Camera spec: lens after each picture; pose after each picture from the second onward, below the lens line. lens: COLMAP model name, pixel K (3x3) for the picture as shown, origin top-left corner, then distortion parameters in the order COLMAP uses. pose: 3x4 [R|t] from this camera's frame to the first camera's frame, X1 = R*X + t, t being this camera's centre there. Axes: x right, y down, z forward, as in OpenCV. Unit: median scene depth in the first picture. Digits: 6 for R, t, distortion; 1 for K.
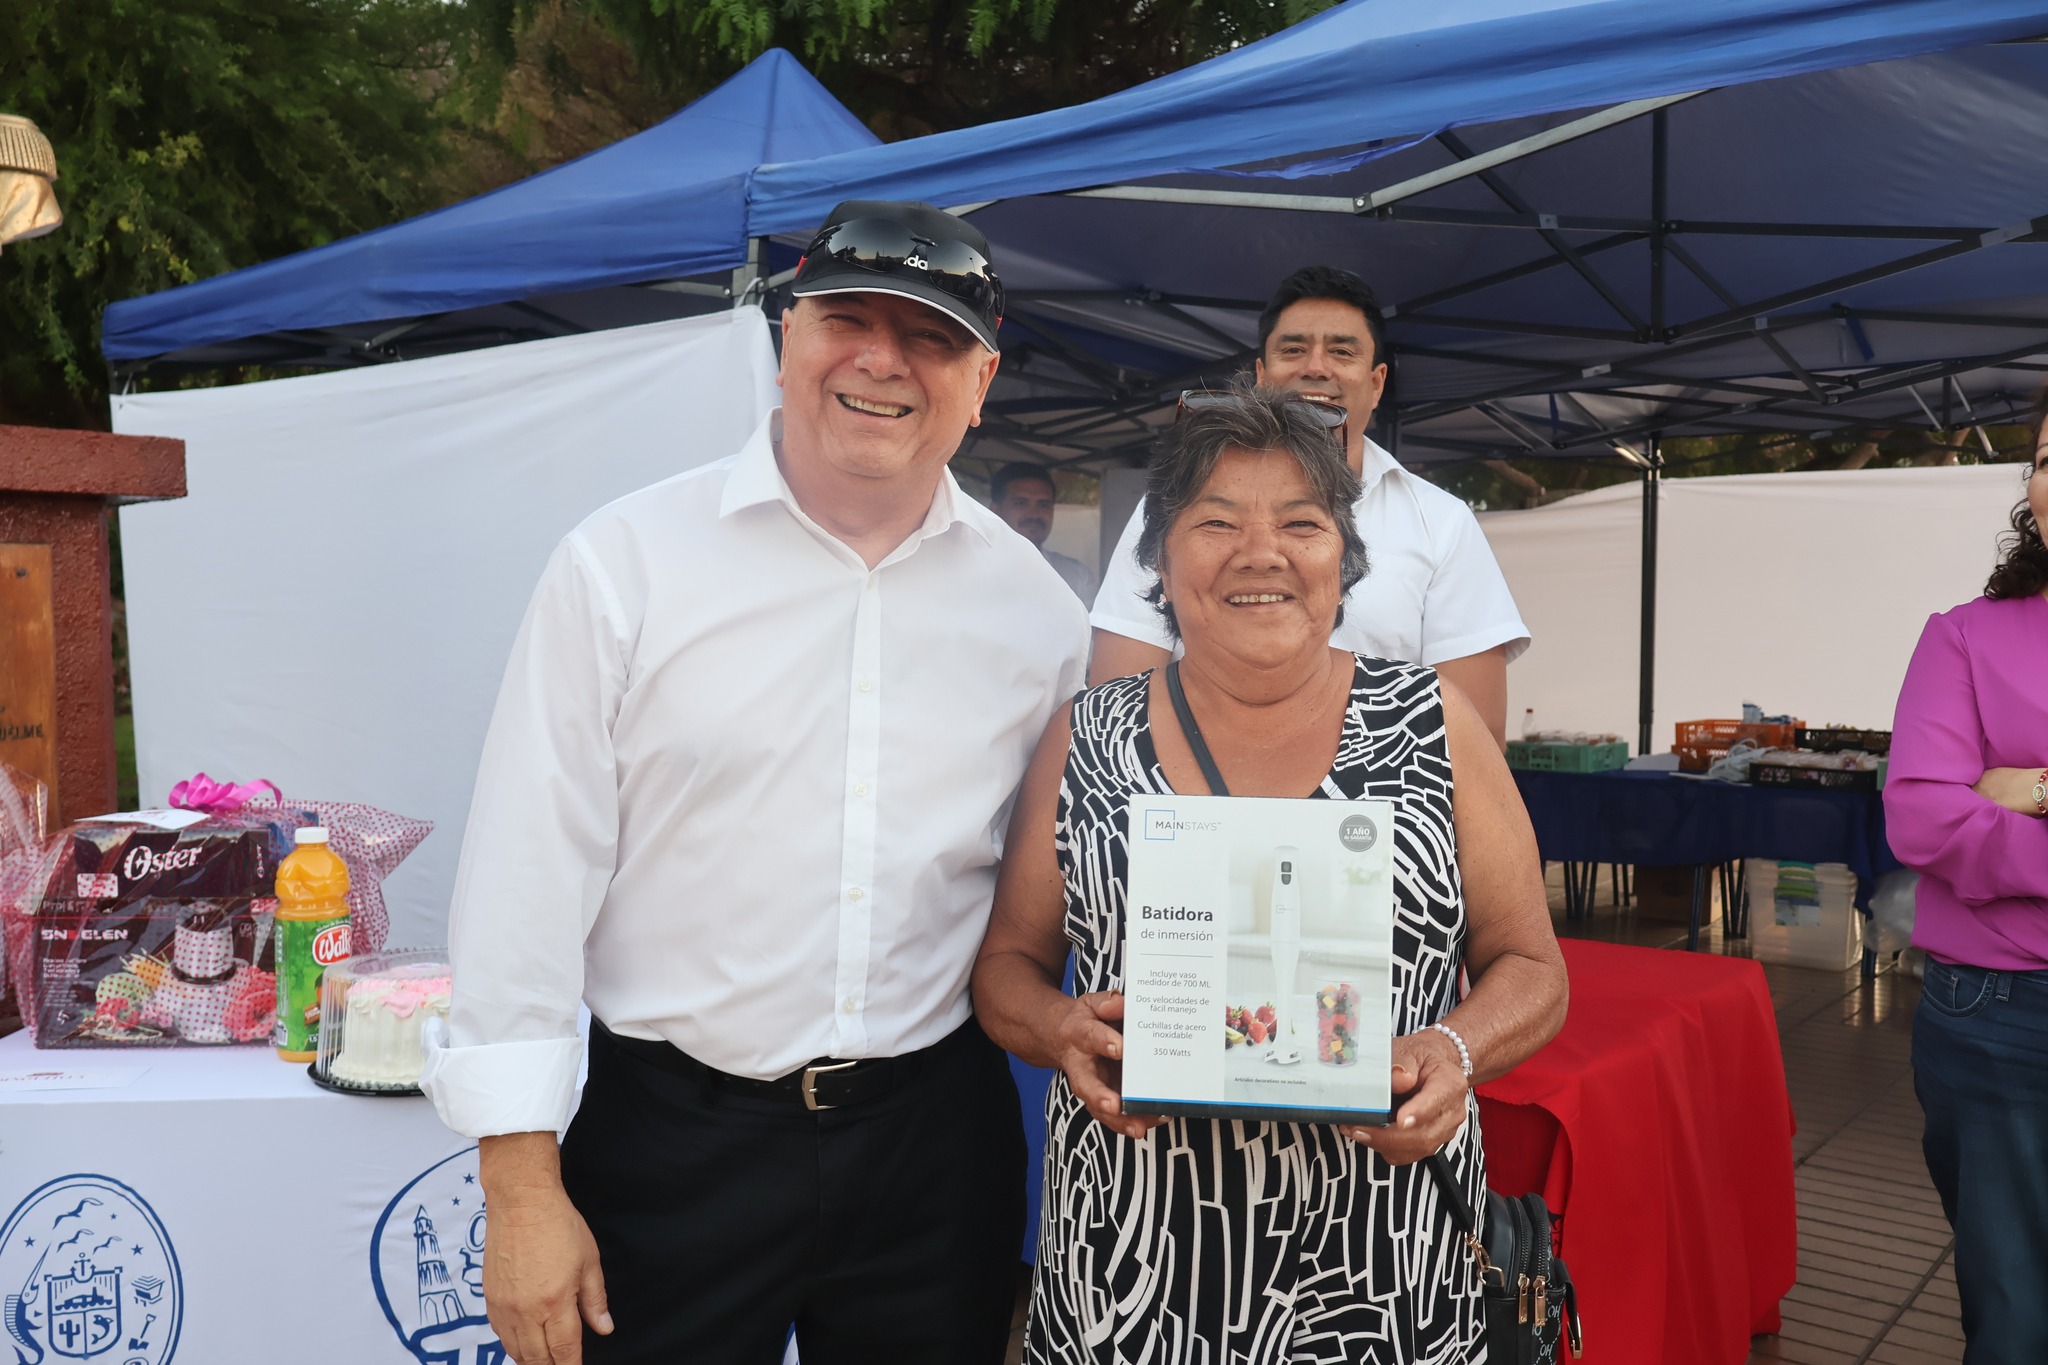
lens RADIAL K [[1696.6, 0, 1021.3], [0, 1696.6, 692.6], [0, 0, 1]] dist [0.002496, -0.006399]
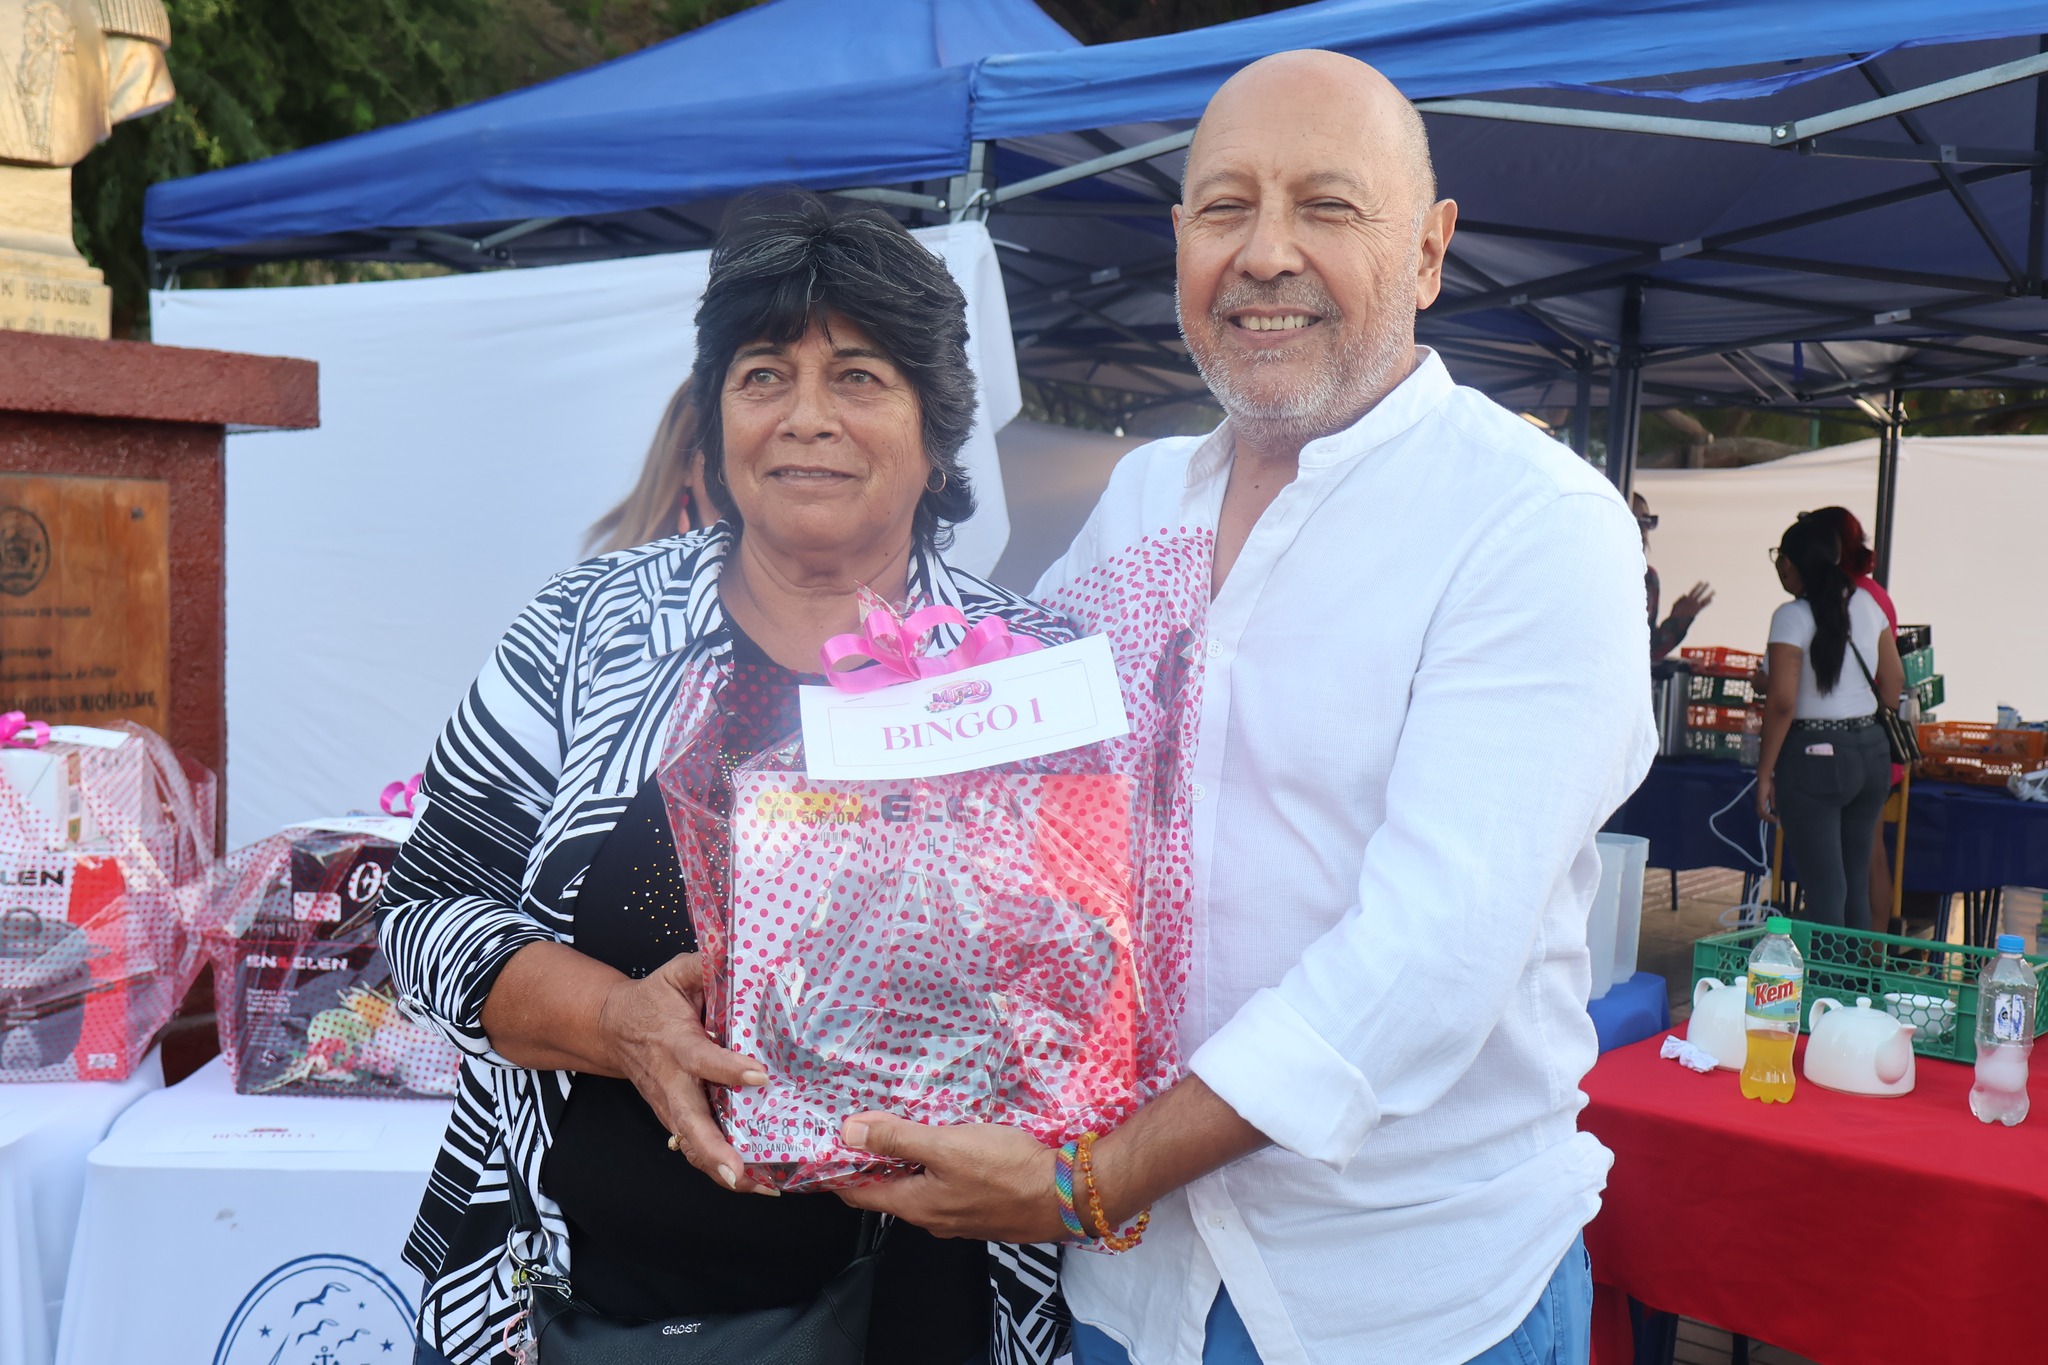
lens RADIAL K [[1952.4, 0, 1024.0], [0, 1952.4, 682.5], [0, 0, 1]] dist [0.001299, -0.007726]
pose [[0.999270, 0.034310, -0.016829, -0.116112], [-0.033967, 0.999218, 0.020248, -0.019556], [0.017510, -0.019661, 0.999653, 0.021044]]
